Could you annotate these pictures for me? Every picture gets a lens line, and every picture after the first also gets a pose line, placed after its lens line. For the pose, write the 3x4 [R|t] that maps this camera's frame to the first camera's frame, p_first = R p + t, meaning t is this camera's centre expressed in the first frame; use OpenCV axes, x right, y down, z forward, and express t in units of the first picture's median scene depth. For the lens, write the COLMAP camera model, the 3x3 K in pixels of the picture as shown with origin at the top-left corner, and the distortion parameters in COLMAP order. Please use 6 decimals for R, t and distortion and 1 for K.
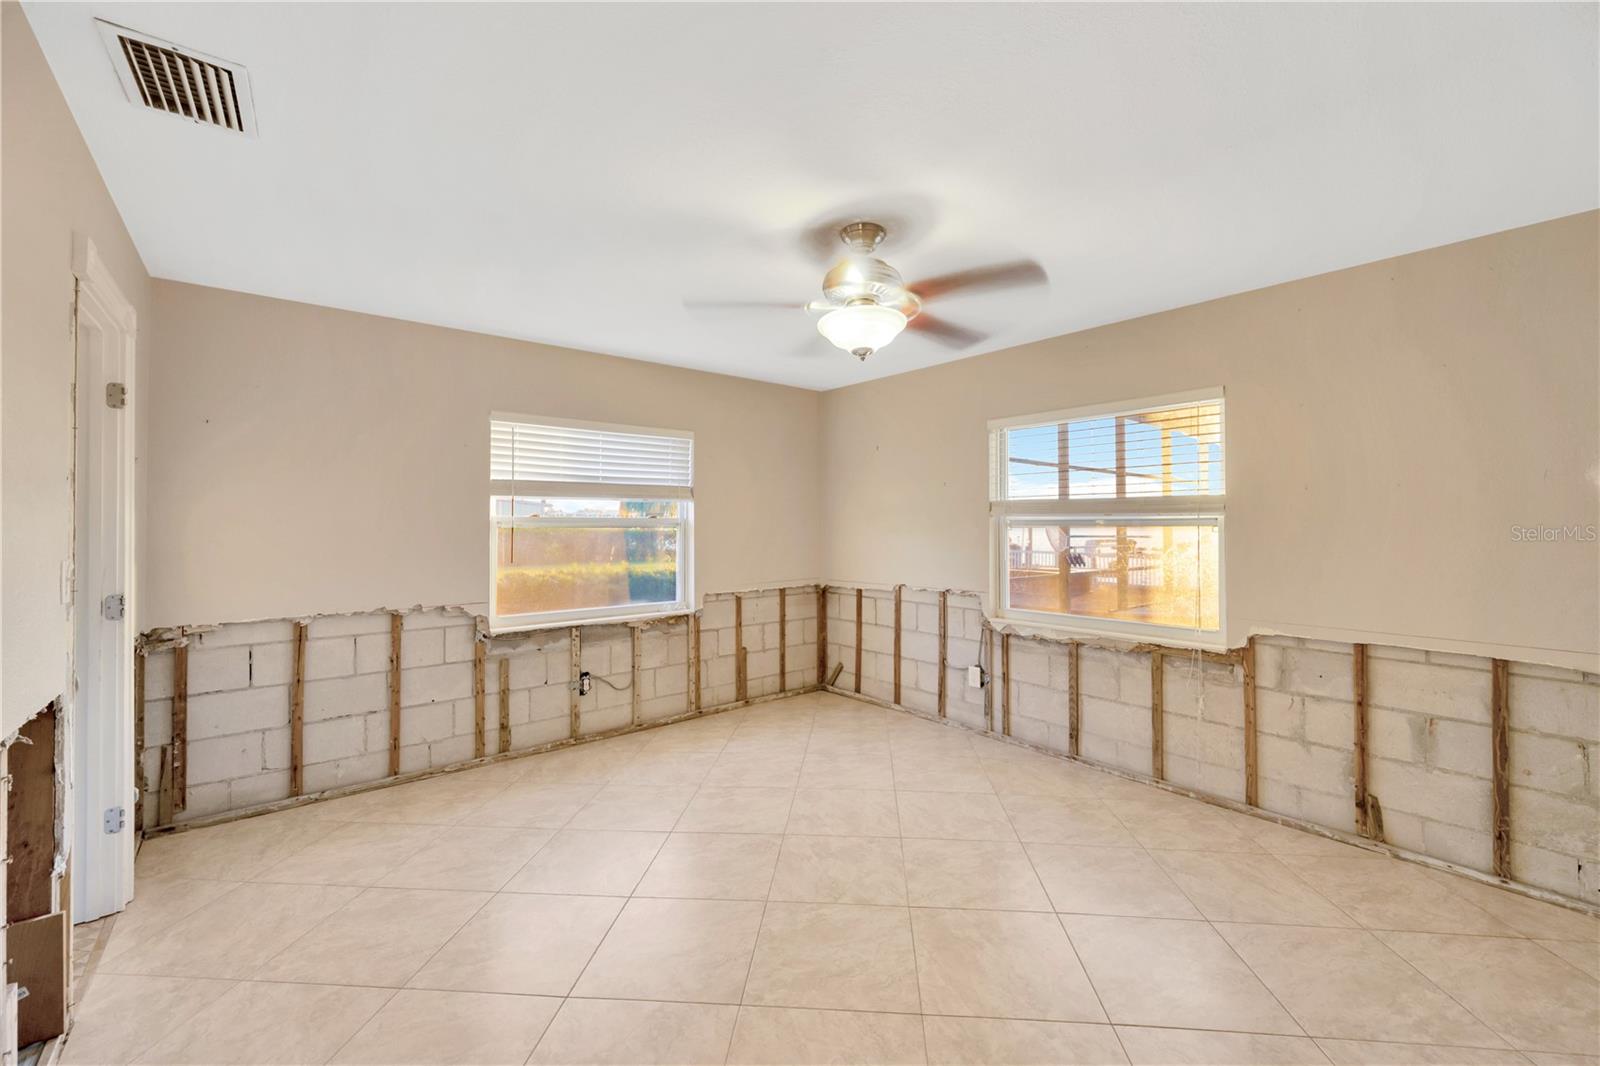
lens RADIAL K [[657.2, 0, 801.0], [0, 657.2, 514.3], [0, 0, 1]] dist [-0.000058, -0.000098]
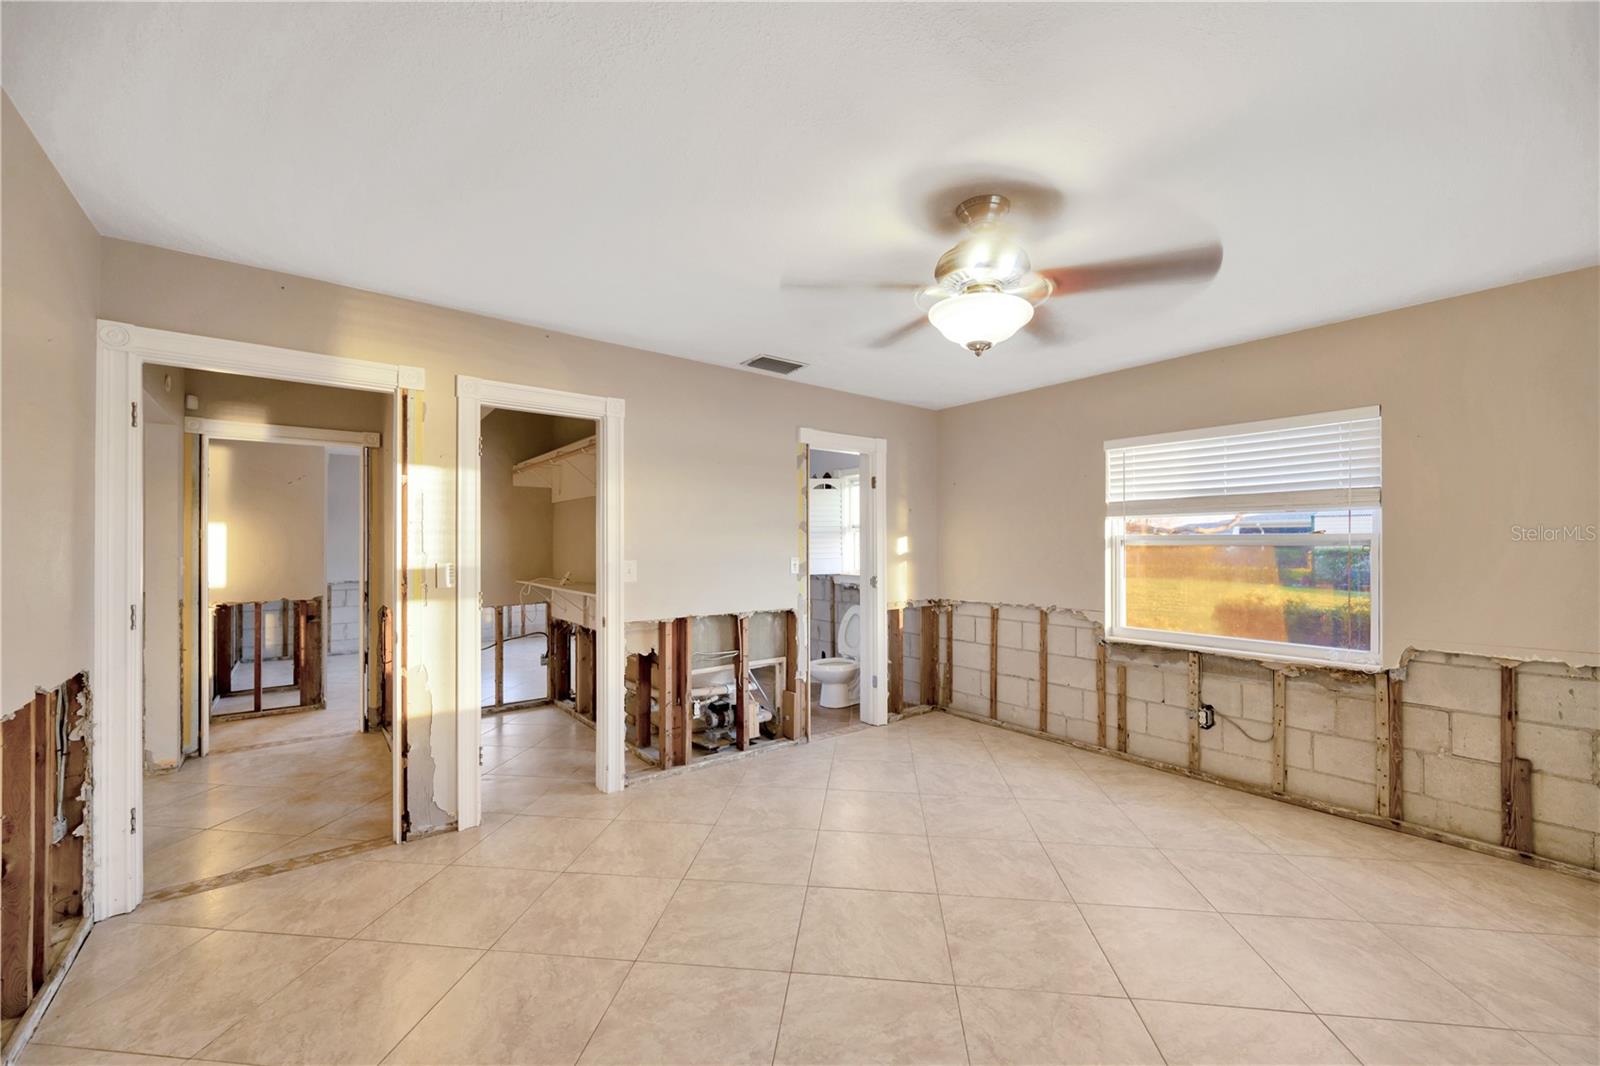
lens RADIAL K [[629.2, 0, 800.7], [0, 629.2, 537.8], [0, 0, 1]] dist [-0.001332, -0.000299]
pose [[-0.036378, -0.008933, -0.999298, 0.570733], [0.016762, 0.999814, -0.009548, 0.008020], [0.999197, -0.017098, -0.036222, 0.476671]]
